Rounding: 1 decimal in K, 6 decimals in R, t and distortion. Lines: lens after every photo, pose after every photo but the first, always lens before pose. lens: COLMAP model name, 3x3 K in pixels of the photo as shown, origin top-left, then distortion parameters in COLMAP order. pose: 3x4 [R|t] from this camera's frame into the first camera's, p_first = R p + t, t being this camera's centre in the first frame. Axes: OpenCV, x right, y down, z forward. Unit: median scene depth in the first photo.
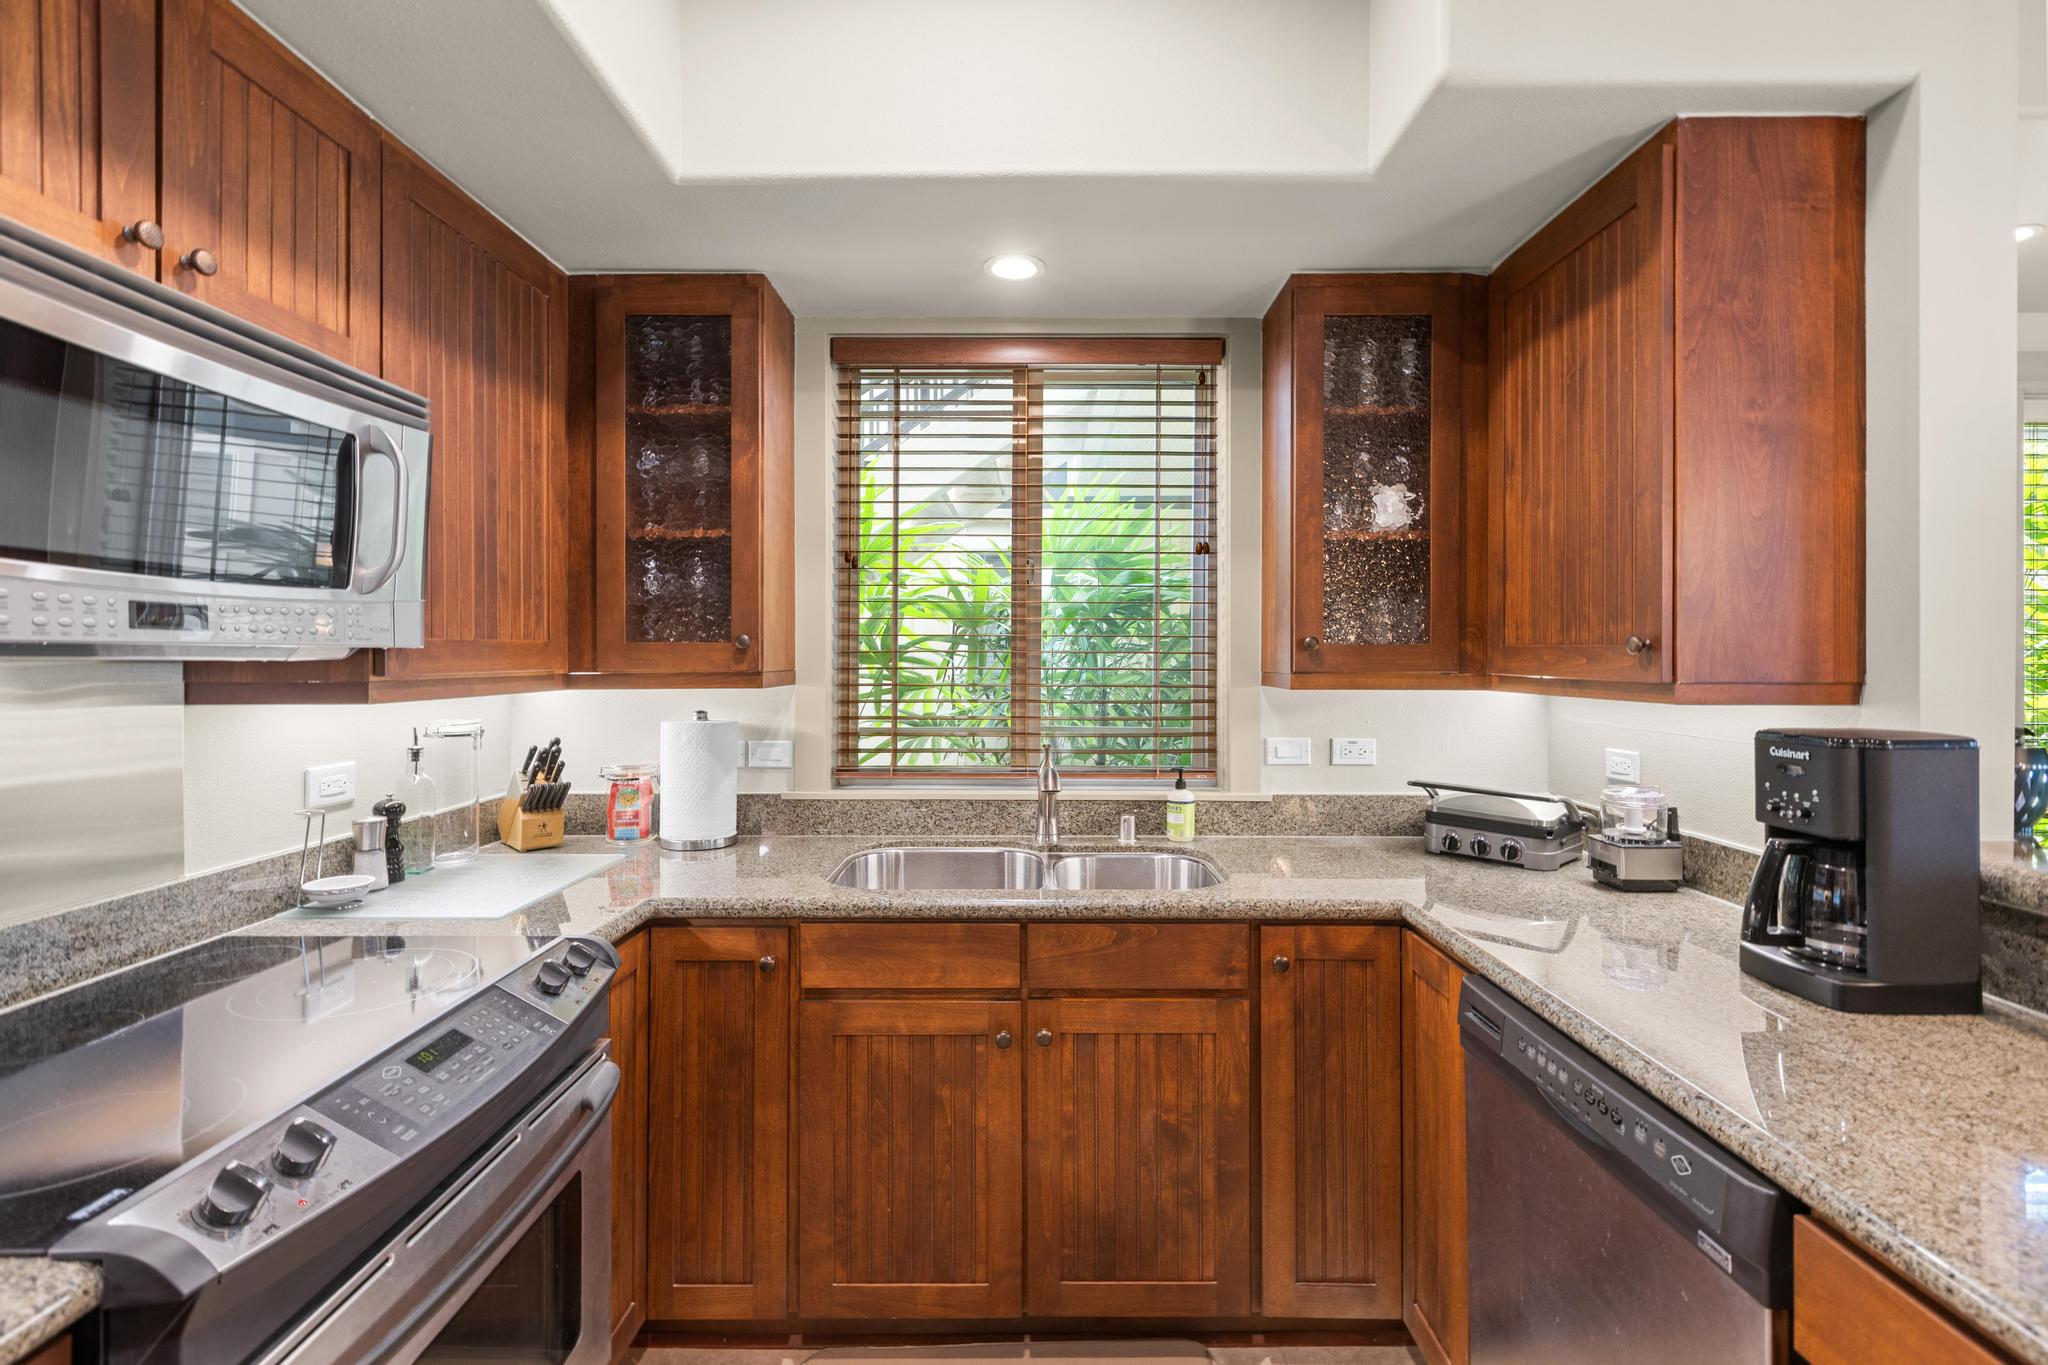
lens RADIAL K [[912.2, 0, 1025.1], [0, 912.2, 658.0], [0, 0, 1]] dist [-0.000888, -0.000302]
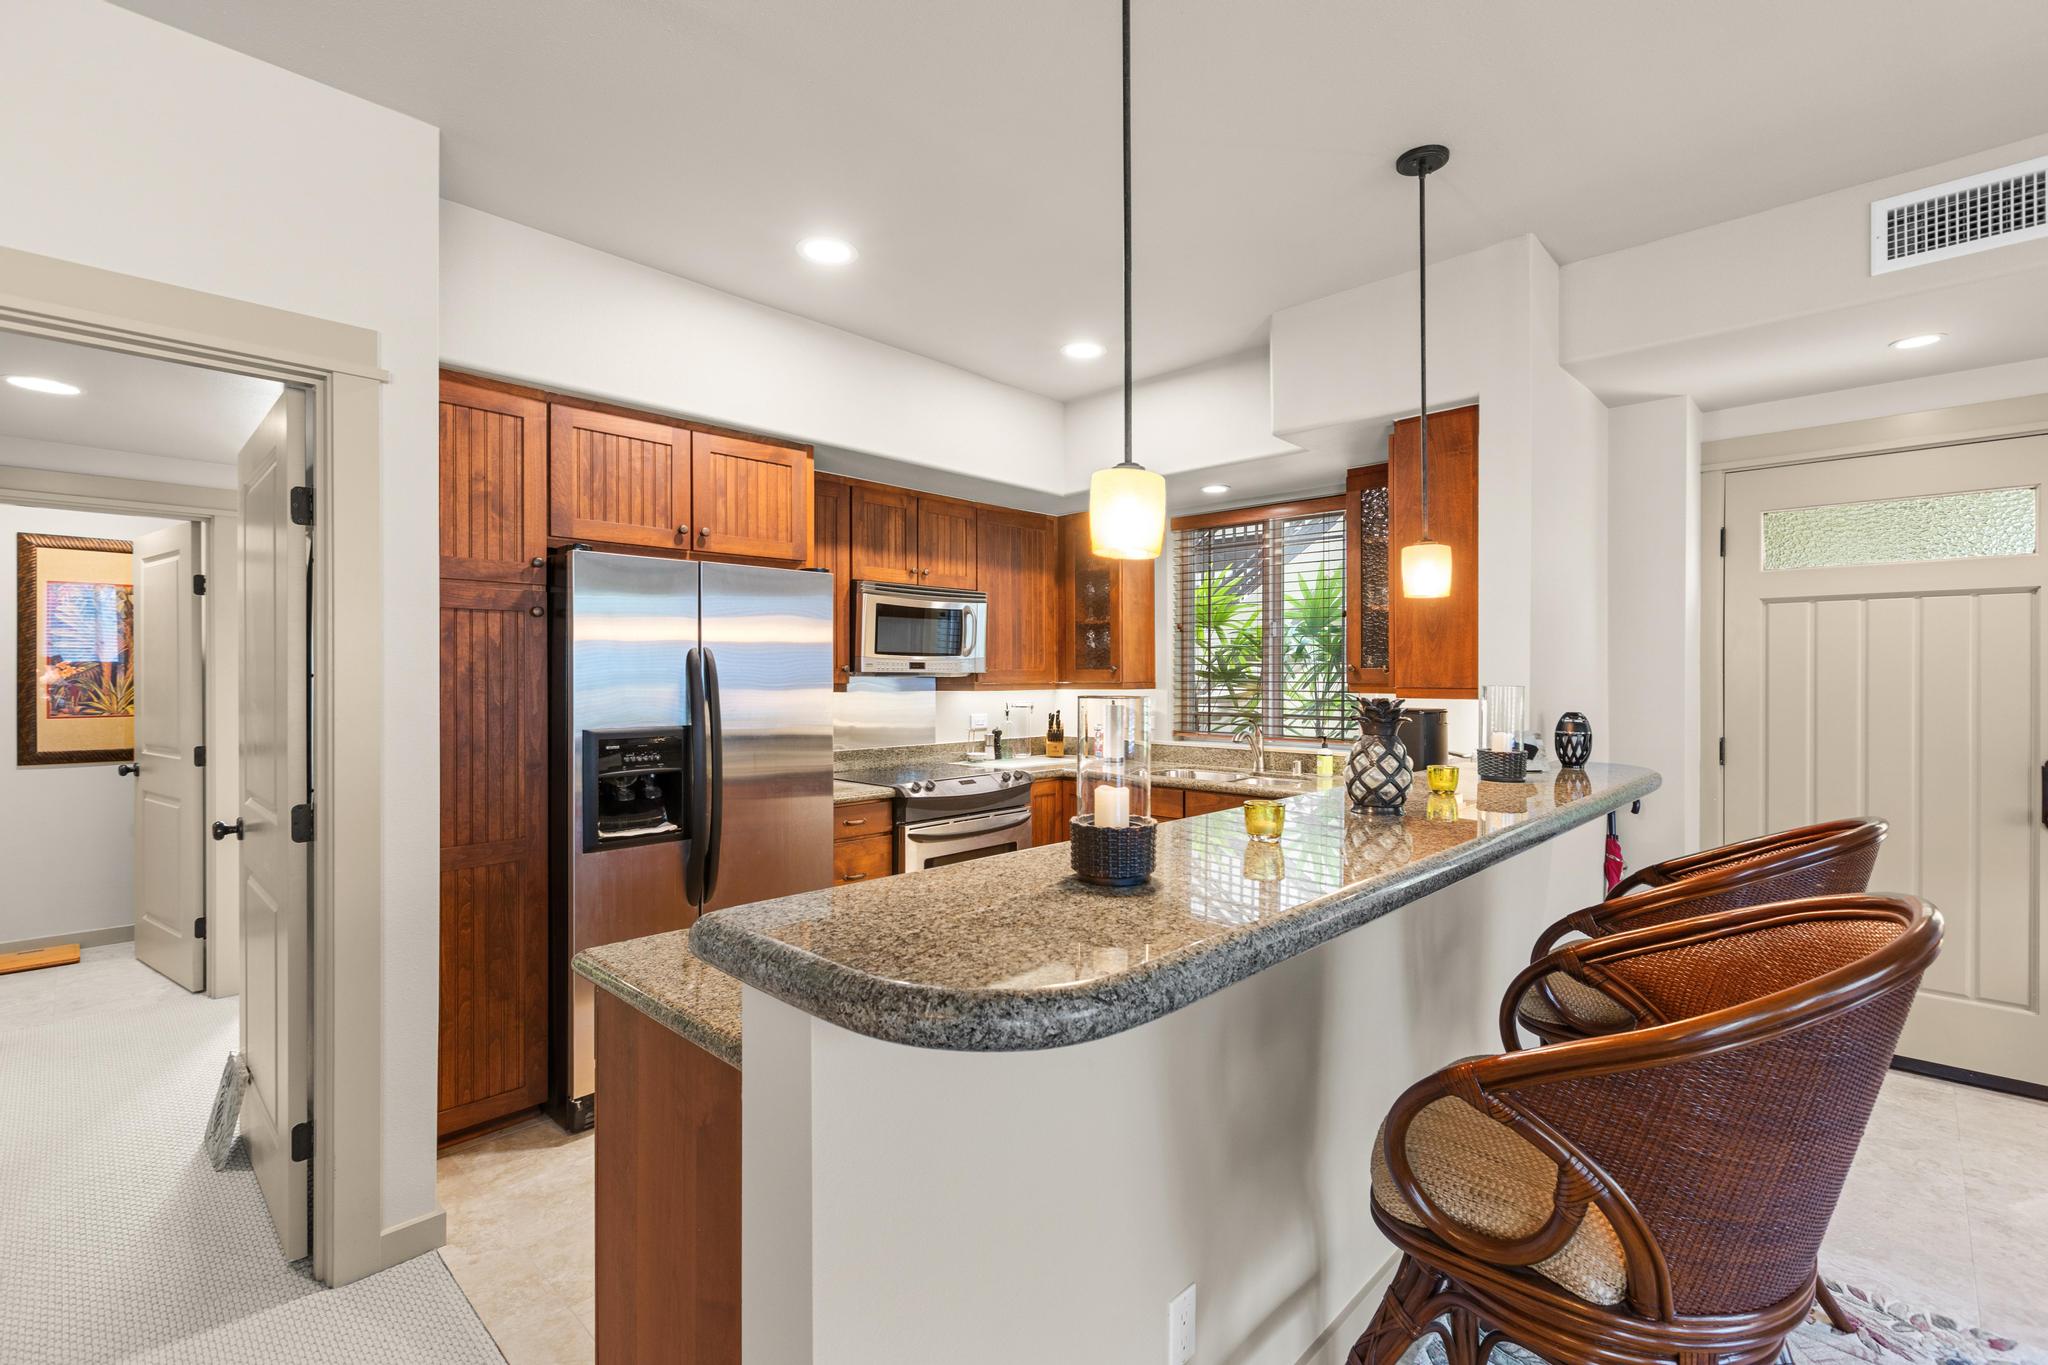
lens RADIAL K [[923.1, 0, 1024.0], [0, 923.1, 682.5], [0, 0, 1]] dist [0.002349, 0.000423]
pose [[0.719814, 0.004083, -0.694155, 1.332584], [-0.000220, 0.999984, 0.005654, 0.003463], [0.694167, -0.003918, 0.719803, -0.963593]]
